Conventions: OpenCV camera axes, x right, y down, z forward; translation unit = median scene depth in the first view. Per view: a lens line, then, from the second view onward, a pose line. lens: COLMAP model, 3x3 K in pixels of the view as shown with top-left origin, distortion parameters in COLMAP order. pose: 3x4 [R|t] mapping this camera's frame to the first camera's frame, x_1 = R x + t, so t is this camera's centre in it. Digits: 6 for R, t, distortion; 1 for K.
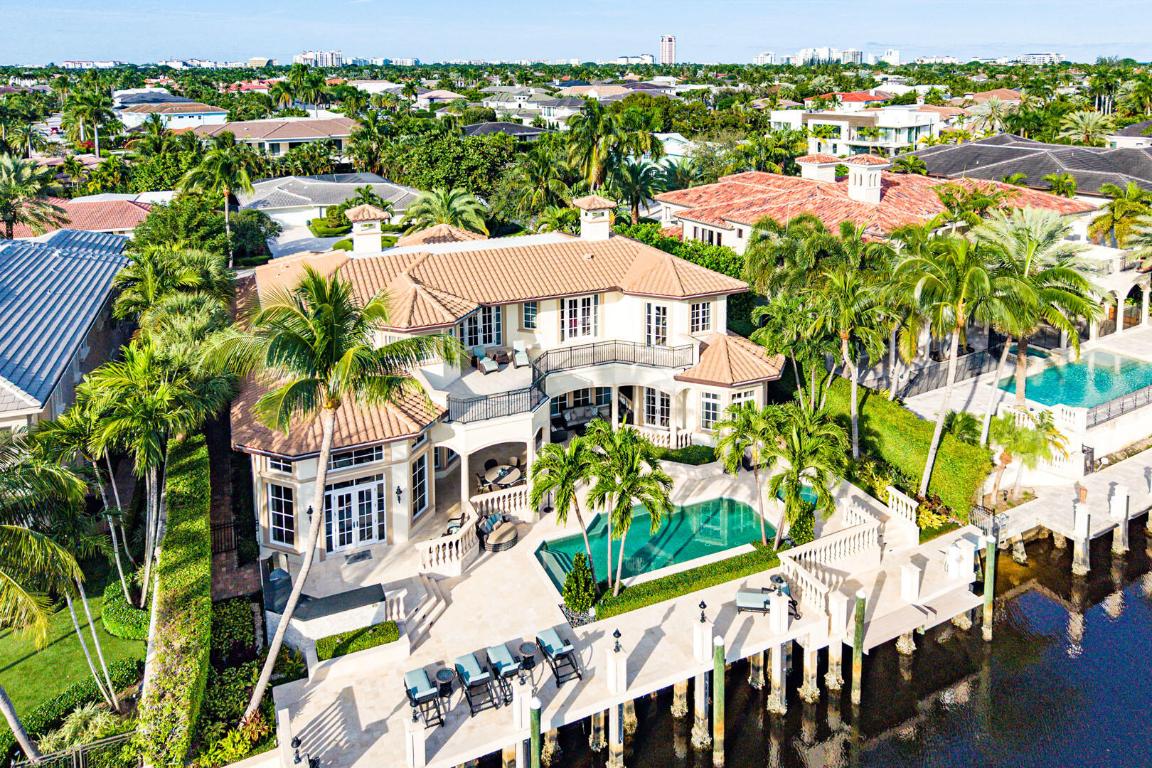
lens RADIAL K [[780.0, 0, 608.0], [0, 780.0, 226.4], [0, 0, 1]] dist [0.017953, -0.000708]
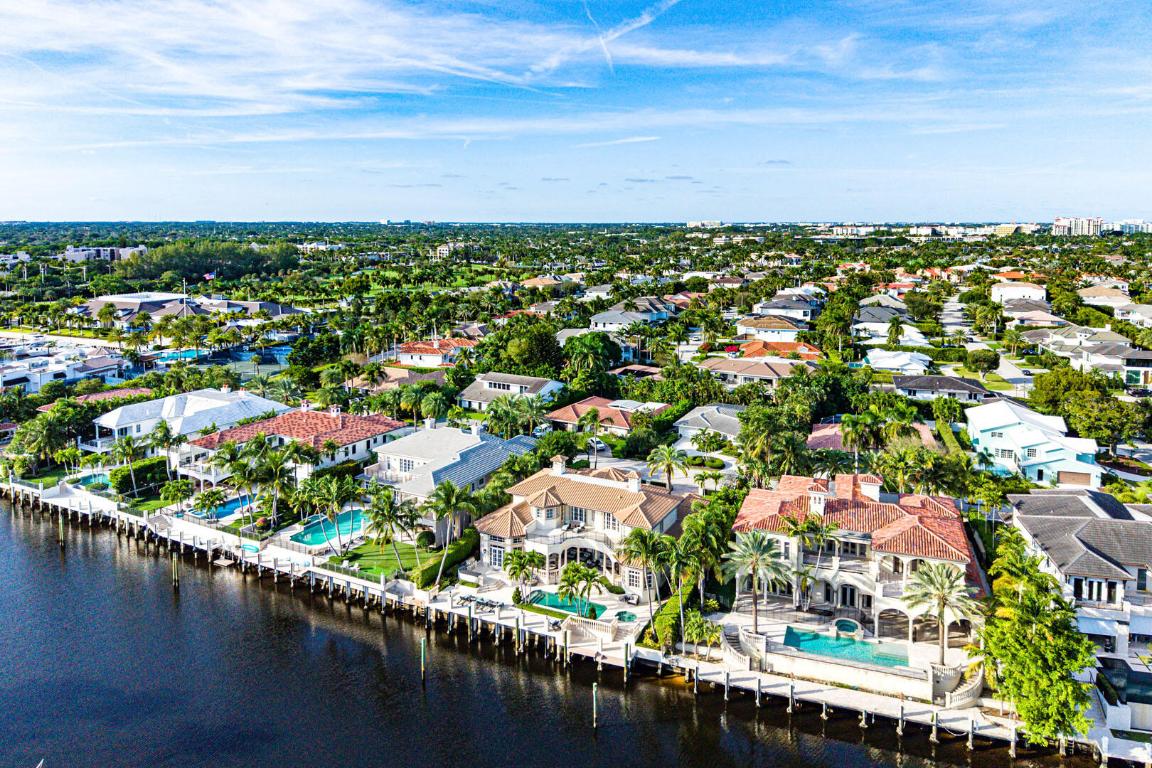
lens RADIAL K [[809.2, 0, 576.0], [0, 809.2, 384.0], [0, 0, 1]] dist [0.024147, -0.030862]
pose [[0.592624, 0.142372, -0.792797, 2.242327], [-0.142360, 0.987274, 0.070881, -0.568166], [0.792799, 0.070857, 0.605351, -0.733387]]
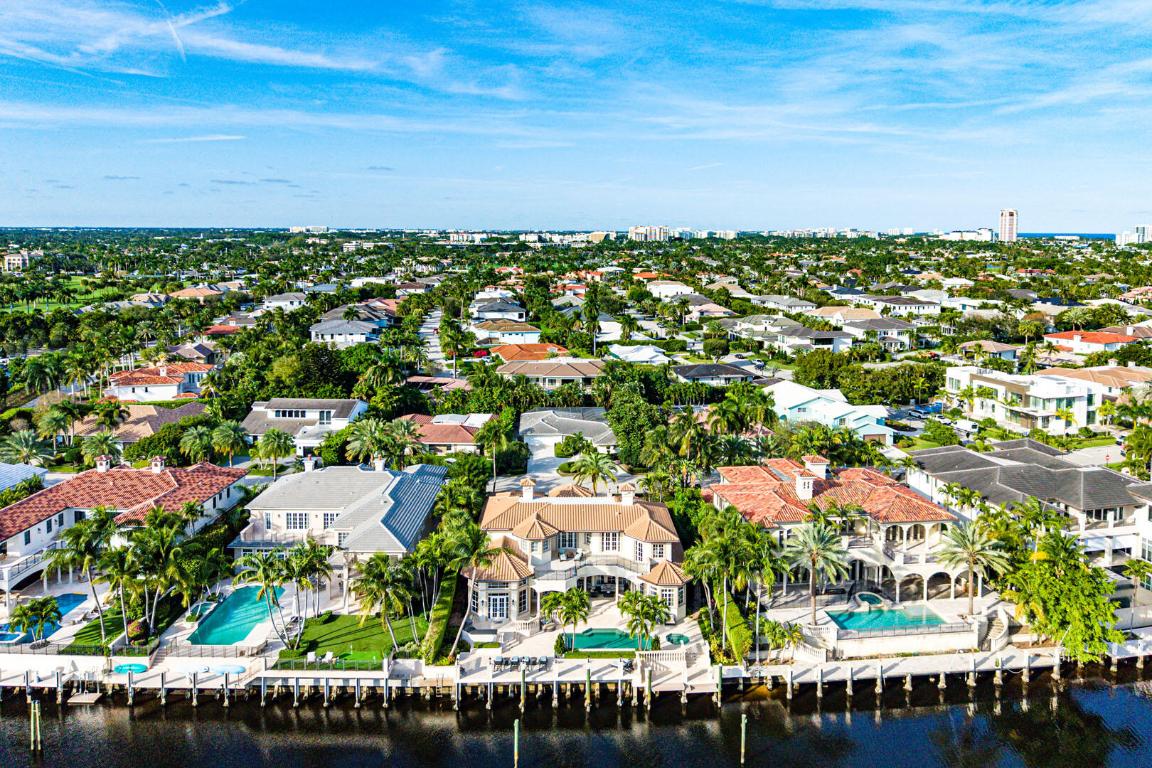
lens RADIAL K [[809.2, 0, 576.0], [0, 809.2, 384.0], [0, 0, 1]] dist [0.024147, -0.030862]
pose [[0.900259, 0.068828, -0.429879, 1.014029], [-0.071176, 0.997407, 0.010636, -0.422578], [0.429496, 0.021022, 0.902824, -1.350404]]
